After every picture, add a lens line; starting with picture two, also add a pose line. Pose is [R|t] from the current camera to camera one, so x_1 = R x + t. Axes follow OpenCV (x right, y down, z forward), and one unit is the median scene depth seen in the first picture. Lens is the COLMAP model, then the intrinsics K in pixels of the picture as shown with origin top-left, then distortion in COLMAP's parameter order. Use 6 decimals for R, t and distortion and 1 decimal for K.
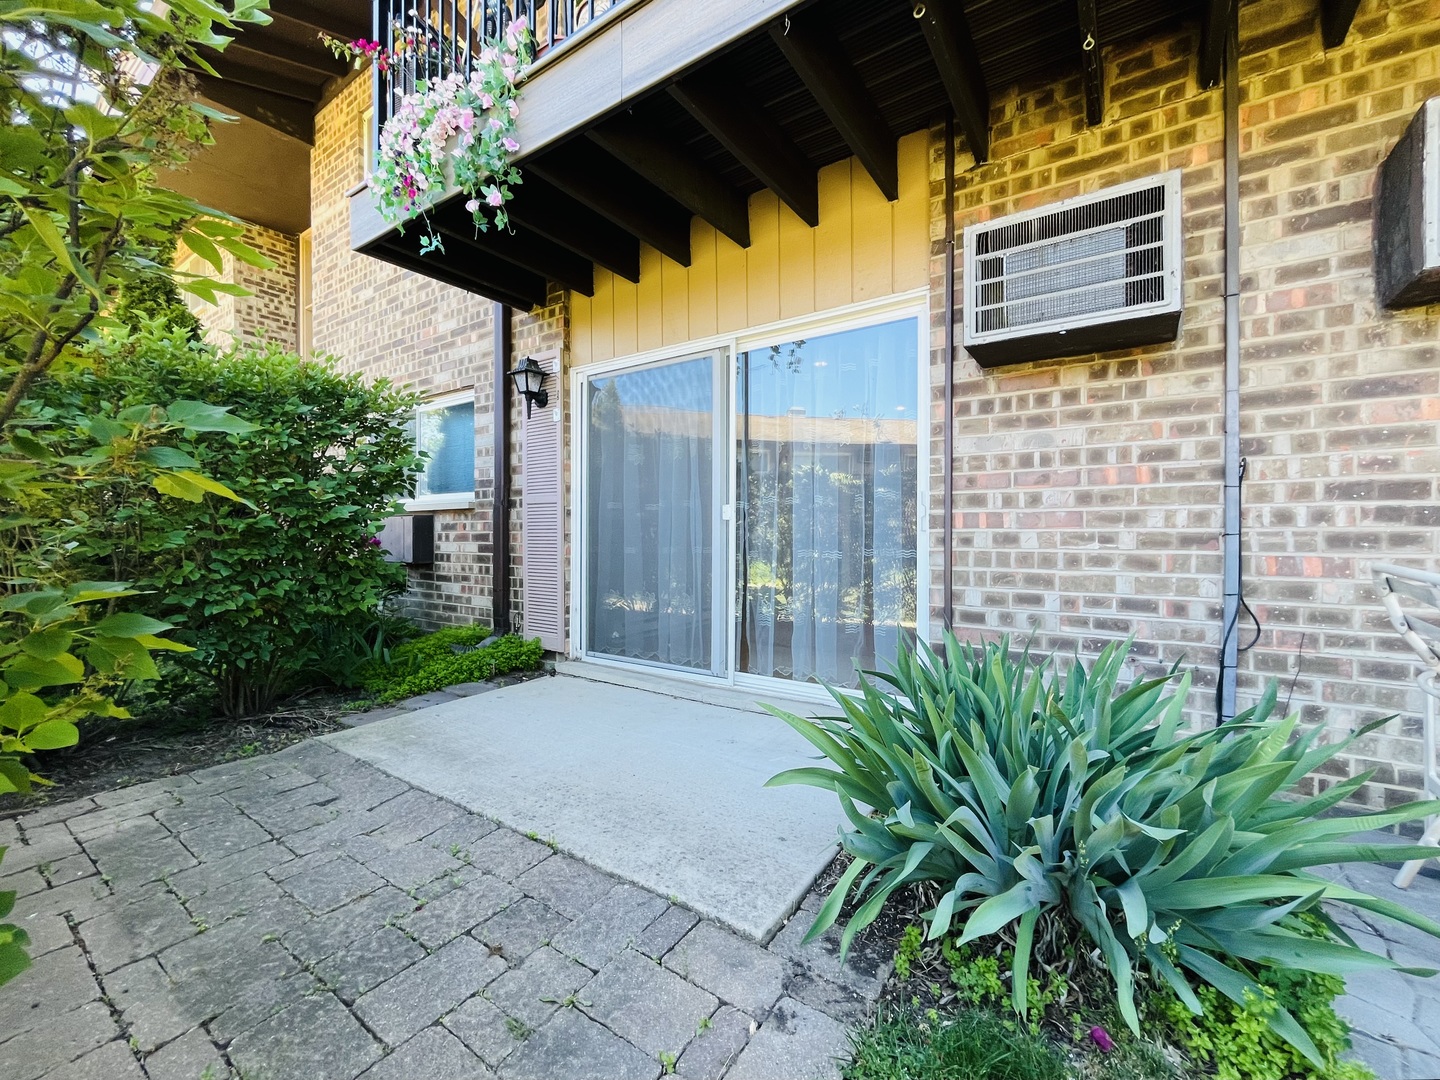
lens RADIAL K [[598.8, 0, 716.8], [0, 598.8, 534.8], [0, 0, 1]] dist [-0.002181, -0.000170]
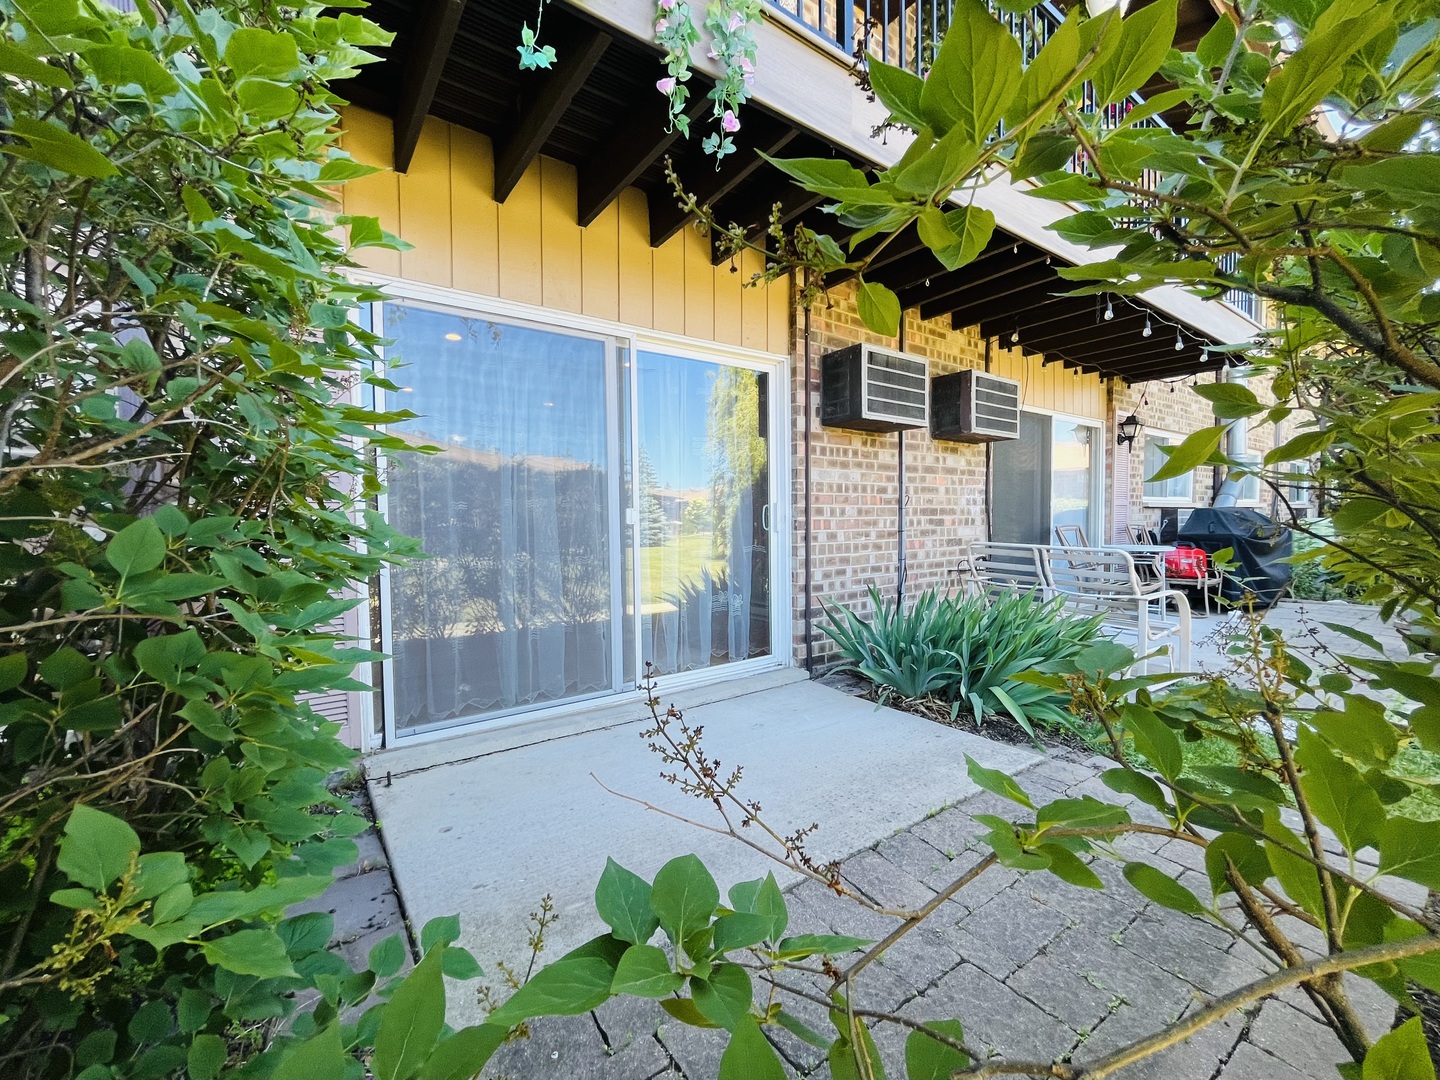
lens RADIAL K [[598.8, 0, 720.7], [0, 598.8, 534.7], [0, 0, 1]] dist [-0.002181, -0.000170]
pose [[0.329086, -0.031769, 0.943765, -1.151136], [0.009621, 0.999495, 0.030290, -0.049533], [-0.944251, -0.000888, 0.329226, 0.773760]]
